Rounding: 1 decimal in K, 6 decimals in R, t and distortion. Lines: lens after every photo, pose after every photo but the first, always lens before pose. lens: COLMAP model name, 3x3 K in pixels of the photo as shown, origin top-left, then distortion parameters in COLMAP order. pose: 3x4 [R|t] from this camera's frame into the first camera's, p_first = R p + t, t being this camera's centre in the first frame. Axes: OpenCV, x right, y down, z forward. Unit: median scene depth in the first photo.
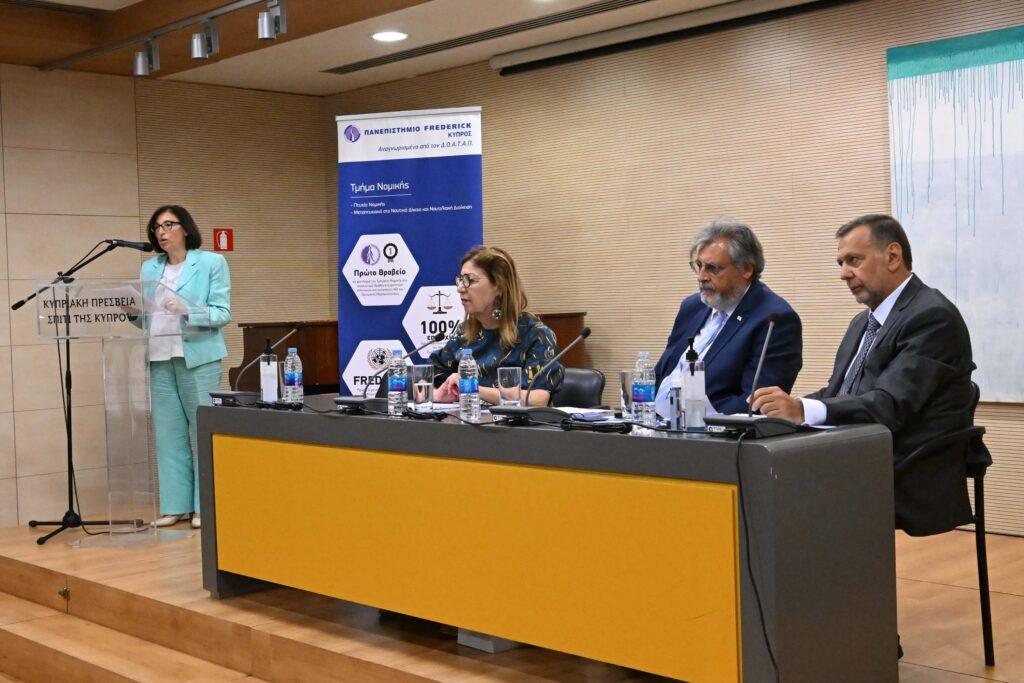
lens RADIAL K [[1324.4, 0, 509.6], [0, 1324.4, 342.4], [0, 0, 1]] dist [0.006366, 0.023872]
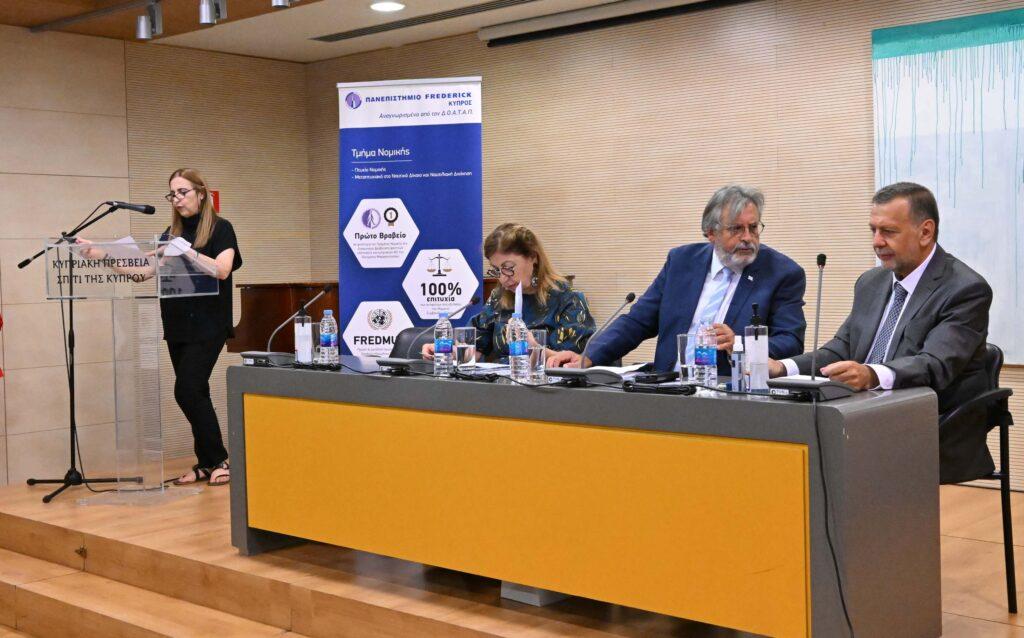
lens RADIAL K [[1266.6, 0, 530.6], [0, 1266.6, 301.7], [0, 0, 1]] dist [0.024470, 0.017221]
pose [[0.996812, 0.005729, 0.079585, -0.067388], [-0.005747, 0.999983, -0.000001, -0.002373], [-0.079584, -0.000457, 0.996828, 0.008472]]
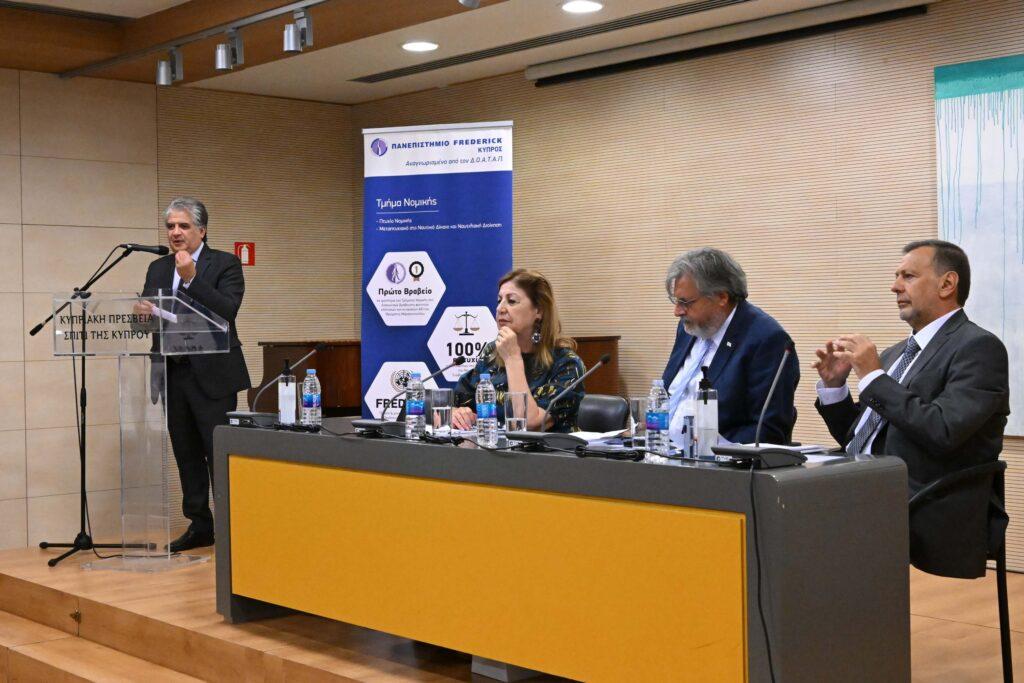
lens RADIAL K [[1451.7, 0, 504.9], [0, 1451.7, 337.8], [0, 0, 1]] dist [0.005942, -0.002300]
pose [[0.999263, 0.015692, -0.035044, 0.013604], [-0.016319, 0.999711, -0.017678, -0.001846], [0.034757, 0.018237, 0.999229, -0.058102]]
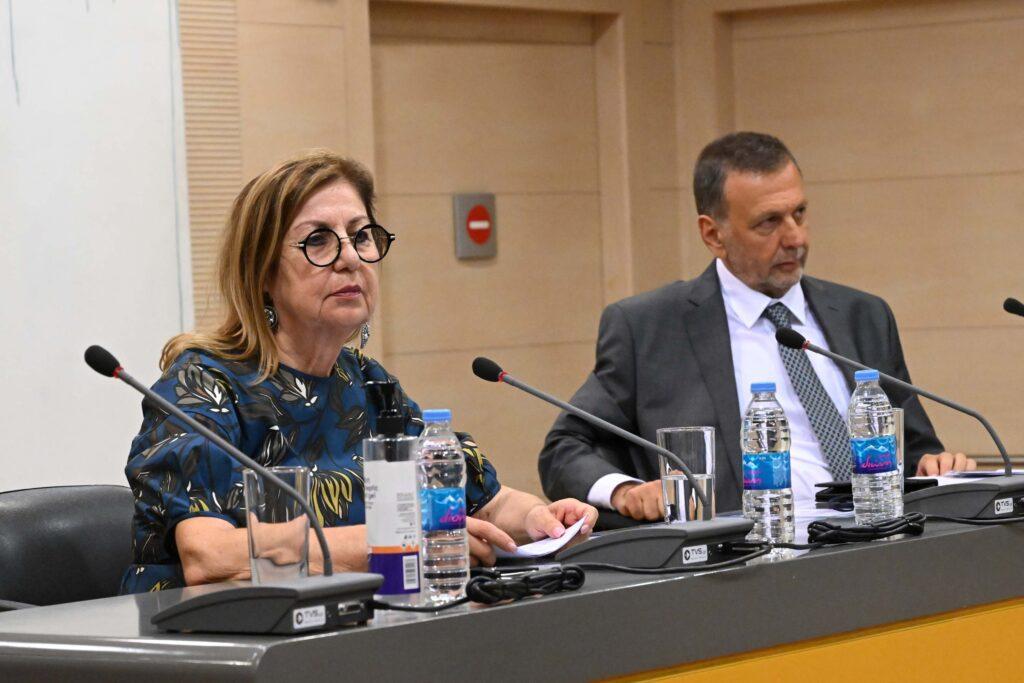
lens RADIAL K [[3603.5, 0, 512.0], [0, 3603.5, 341.5], [0, 0, 1]] dist [0.003870, -1.096366]
pose [[-0.172950, 0.016806, 0.984787, -0.784870], [0.074019, 0.997249, -0.004019, -0.005266], [-0.982145, 0.072198, -0.173719, 0.884593]]
